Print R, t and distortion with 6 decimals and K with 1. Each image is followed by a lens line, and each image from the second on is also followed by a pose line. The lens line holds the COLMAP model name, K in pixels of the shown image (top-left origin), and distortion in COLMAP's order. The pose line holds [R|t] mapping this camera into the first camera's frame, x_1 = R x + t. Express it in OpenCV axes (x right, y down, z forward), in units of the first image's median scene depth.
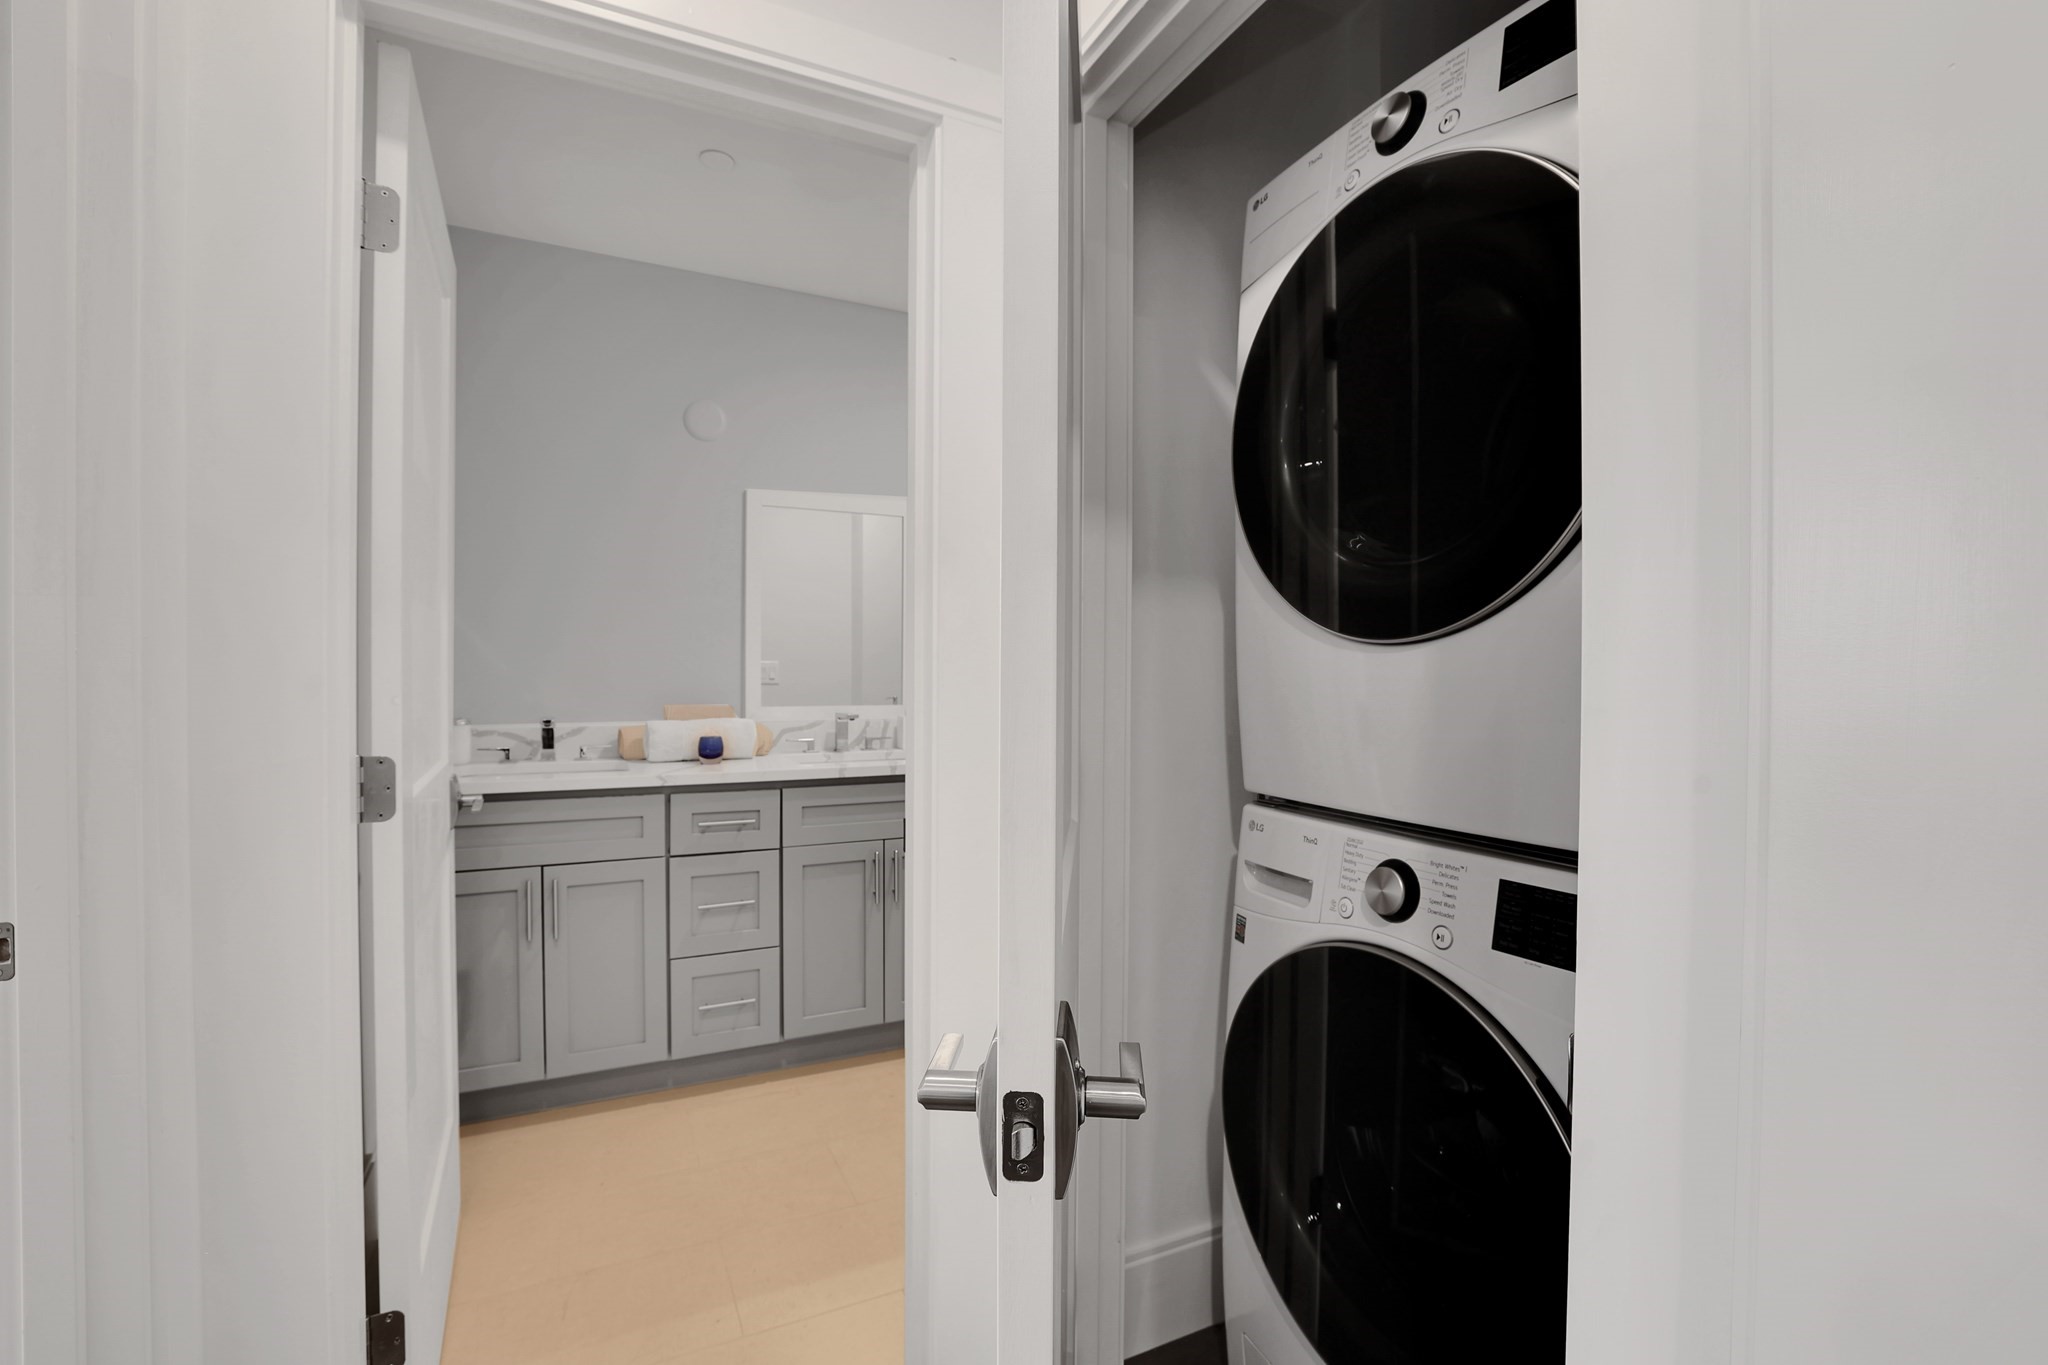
lens RADIAL K [[939.8, 0, 1015.1], [0, 939.8, 670.3], [0, 0, 1]] dist [0.021311, 0.000127]
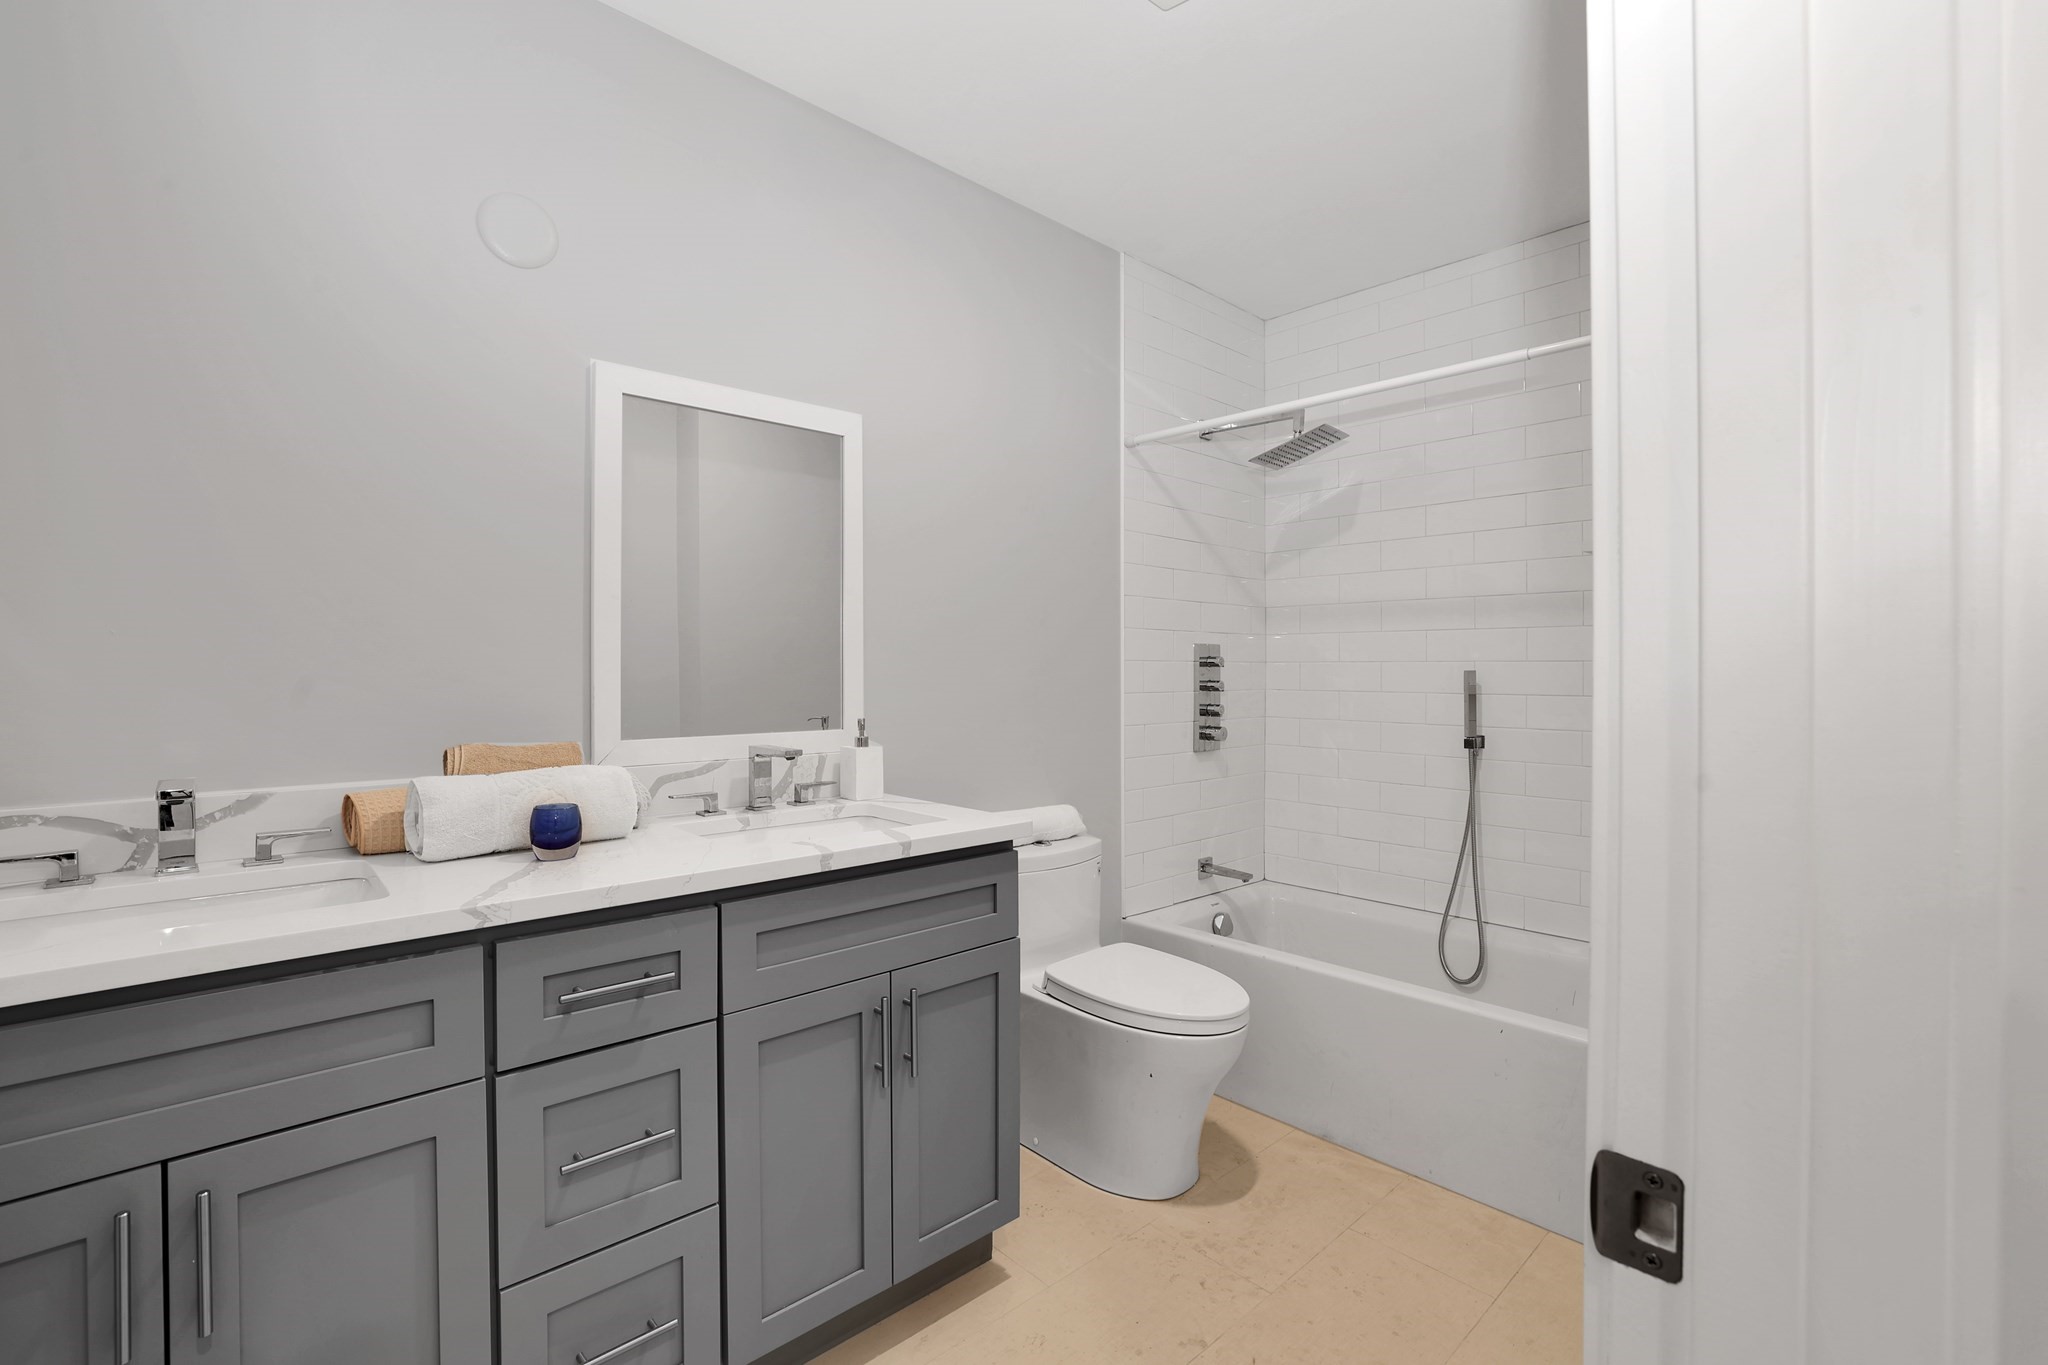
lens RADIAL K [[922.2, 0, 1024.0], [0, 922.2, 682.5], [0, 0, 1]] dist [0.000085, 0.009026]
pose [[0.959851, -0.008156, 0.280392, -0.219310], [0.004512, 0.999897, 0.013637, -0.004317], [-0.280474, -0.011824, 0.959789, 0.440296]]
